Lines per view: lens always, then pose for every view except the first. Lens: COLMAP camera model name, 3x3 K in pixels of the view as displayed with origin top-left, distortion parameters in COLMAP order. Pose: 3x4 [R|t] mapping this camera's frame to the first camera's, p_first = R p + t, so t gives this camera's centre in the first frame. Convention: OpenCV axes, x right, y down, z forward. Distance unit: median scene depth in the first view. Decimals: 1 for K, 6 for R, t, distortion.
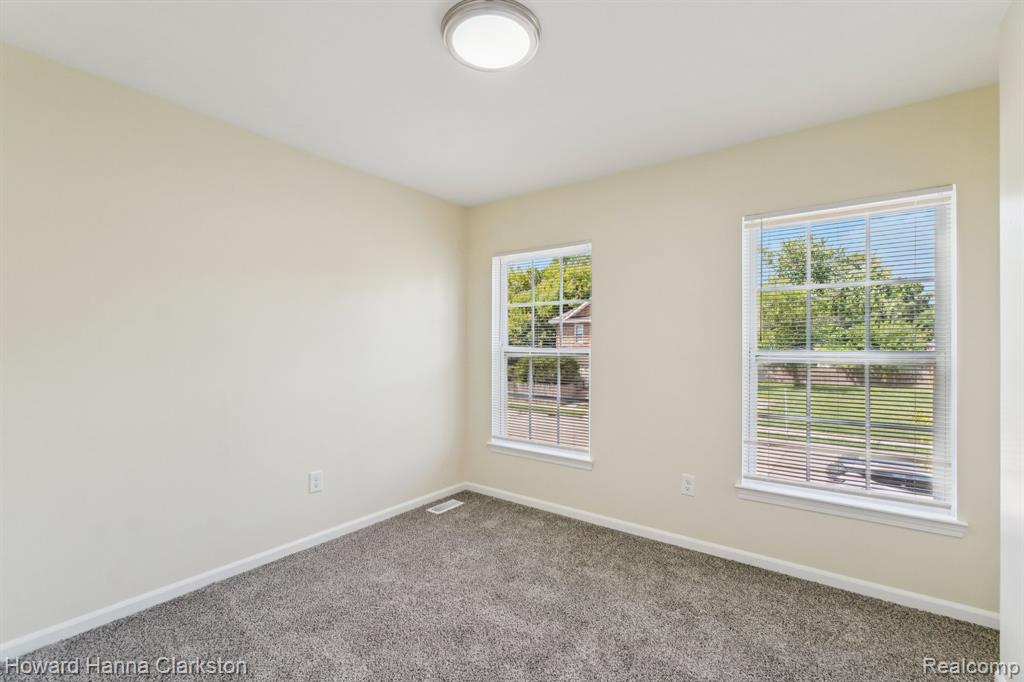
lens RADIAL K [[441.1, 0, 510.9], [0, 441.1, 339.5], [0, 0, 1]] dist [-0.004284, -0.000309]
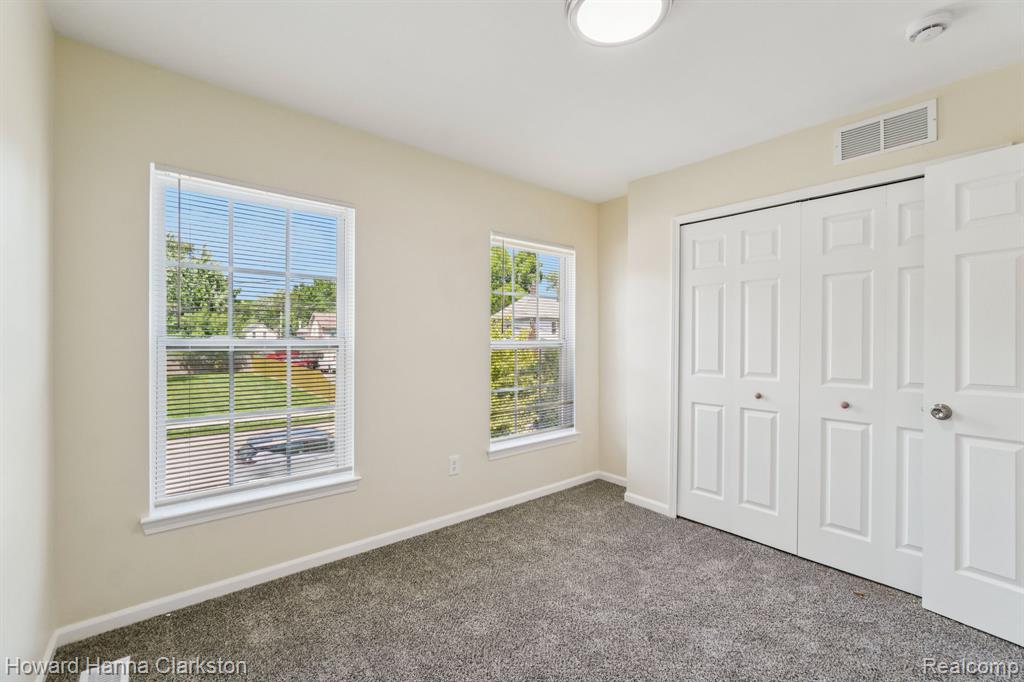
lens RADIAL K [[441.1, 0, 521.9], [0, 441.1, 341.1], [0, 0, 1]] dist [-0.004284, -0.000309]
pose [[0.219270, -0.006953, 0.975639, -0.519030], [-0.022156, 0.999681, 0.012103, 0.006507], [-0.975413, -0.024270, 0.219046, 0.513057]]
